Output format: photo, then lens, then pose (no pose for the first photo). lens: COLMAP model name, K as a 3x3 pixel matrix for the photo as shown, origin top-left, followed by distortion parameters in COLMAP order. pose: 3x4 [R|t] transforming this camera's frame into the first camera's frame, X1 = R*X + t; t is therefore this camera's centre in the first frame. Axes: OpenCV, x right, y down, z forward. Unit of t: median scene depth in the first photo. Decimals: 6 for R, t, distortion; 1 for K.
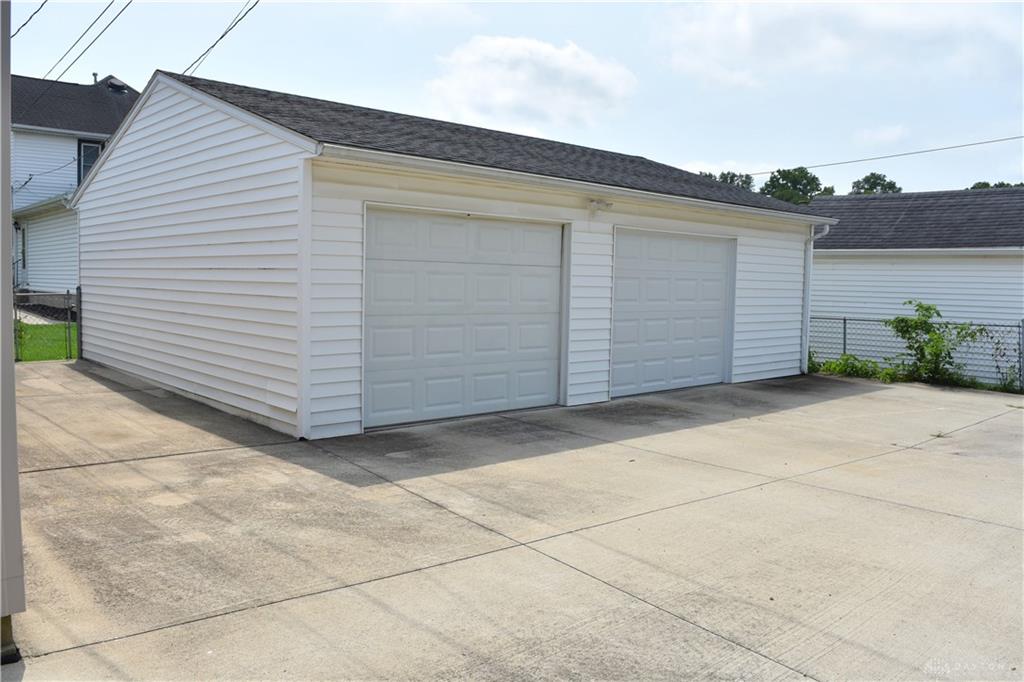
lens RADIAL K [[794.6, 0, 512.0], [0, 794.6, 341.0], [0, 0, 1]] dist [-0.082822, -0.000964]
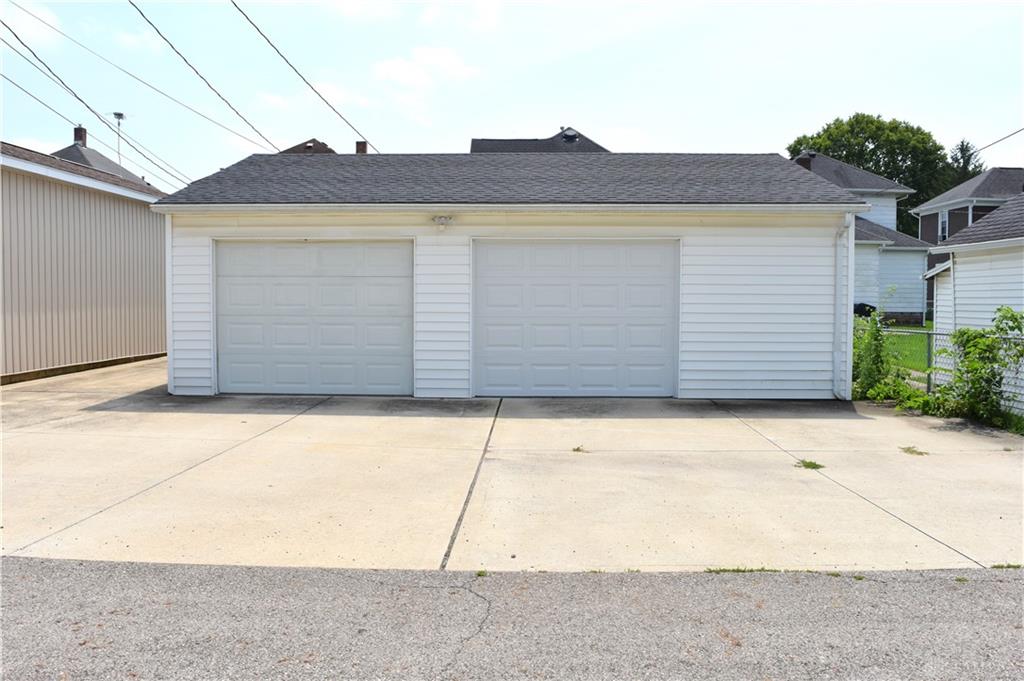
lens RADIAL K [[794.6, 0, 512.0], [0, 794.6, 340.5], [0, 0, 1]] dist [-0.082822, -0.000964]
pose [[0.729977, 0.018727, -0.683215, 1.077549], [-0.041344, 0.999004, -0.016791, 0.015128], [0.682220, 0.040504, 0.730024, 0.282511]]
